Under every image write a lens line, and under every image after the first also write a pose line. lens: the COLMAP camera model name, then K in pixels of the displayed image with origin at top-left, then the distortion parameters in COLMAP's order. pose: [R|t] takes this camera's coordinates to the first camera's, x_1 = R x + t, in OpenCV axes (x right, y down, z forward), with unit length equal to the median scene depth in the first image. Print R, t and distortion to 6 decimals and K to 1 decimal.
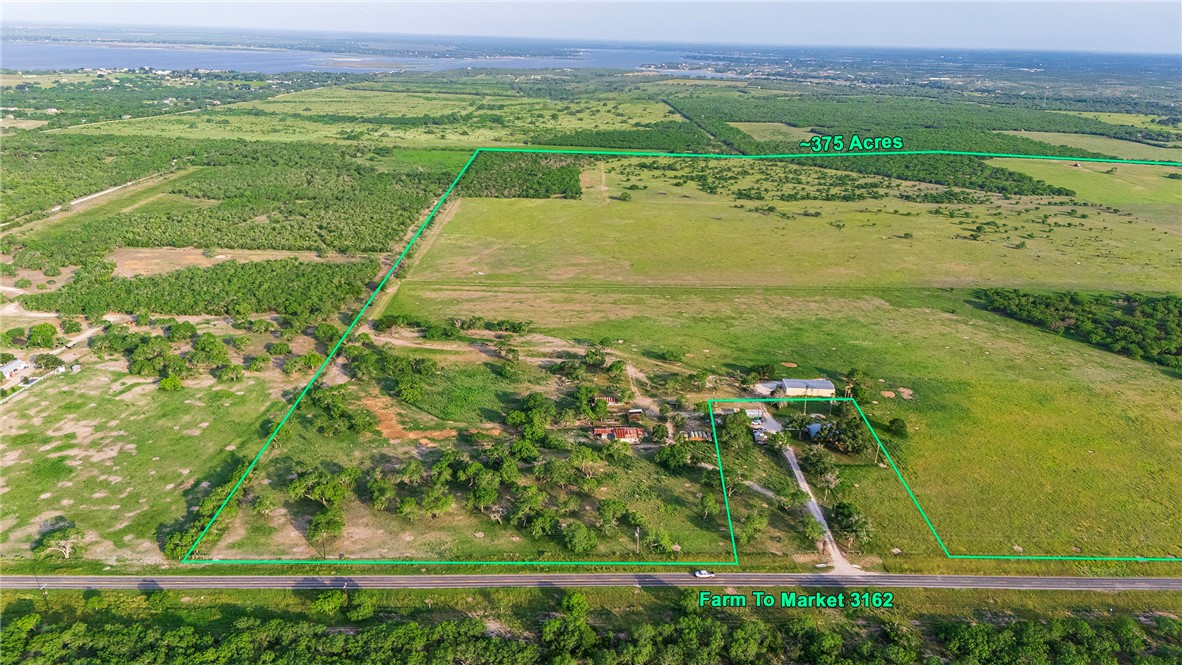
lens RADIAL K [[850.3, 0, 591.0], [0, 850.3, 332.5], [0, 0, 1]] dist [0.097254, -0.092358]
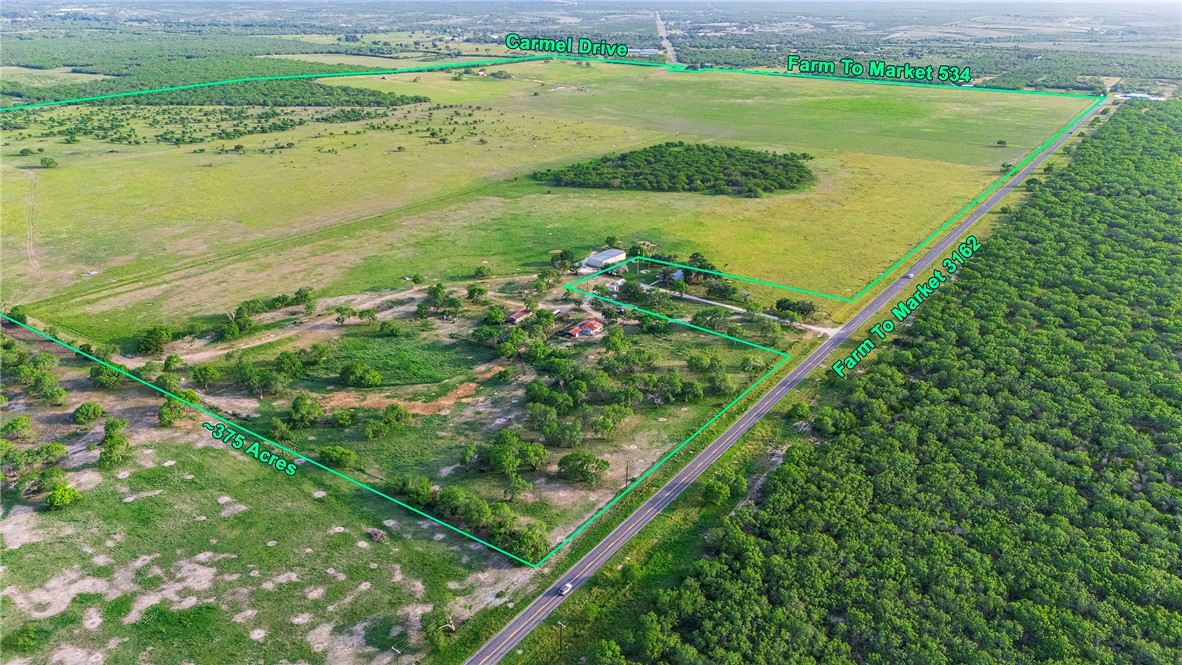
lens RADIAL K [[808.0, 0, 591.0], [0, 808.0, 332.5], [0, 0, 1]] dist [0.095643, -0.089491]
pose [[0.609216, -0.328420, 0.721800, -0.225533], [0.262469, 0.942416, 0.207271, -0.029041], [-0.748308, 0.063177, 0.660336, 0.088067]]
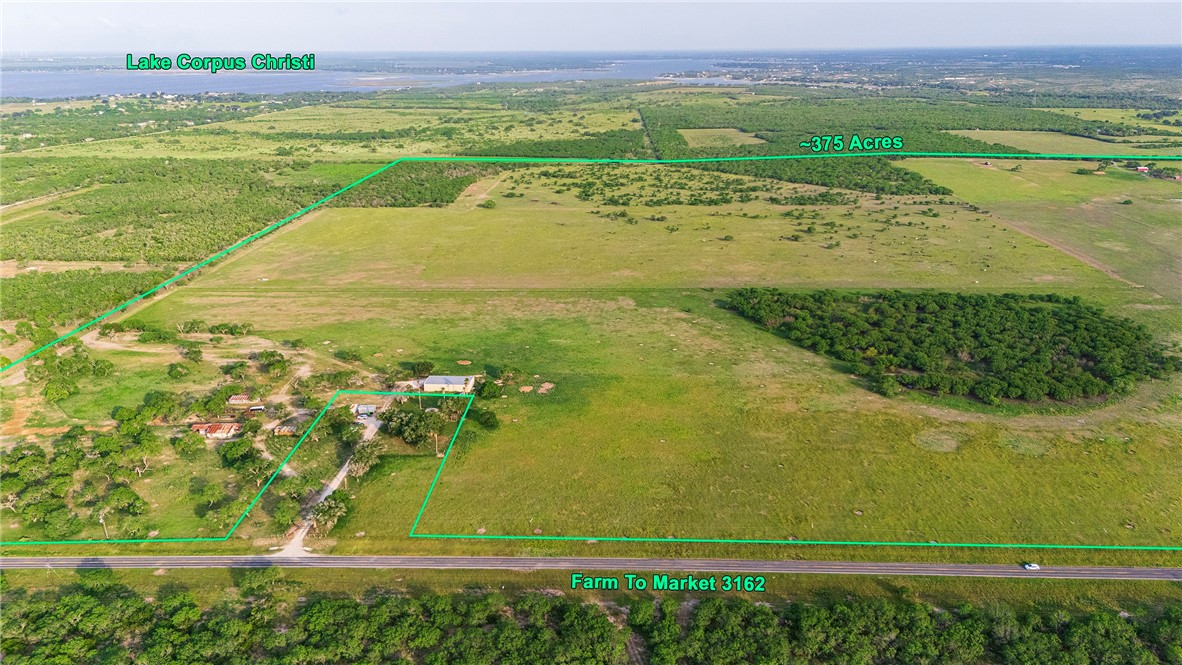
lens RADIAL K [[808.0, 0, 591.0], [0, 808.0, 332.5], [0, 0, 1]] dist [0.095643, -0.089491]
pose [[0.997941, -0.010802, -0.063223, 0.175528], [0.011006, 0.999935, 0.002883, -0.000615], [0.063187, -0.003573, 0.997995, -0.003953]]
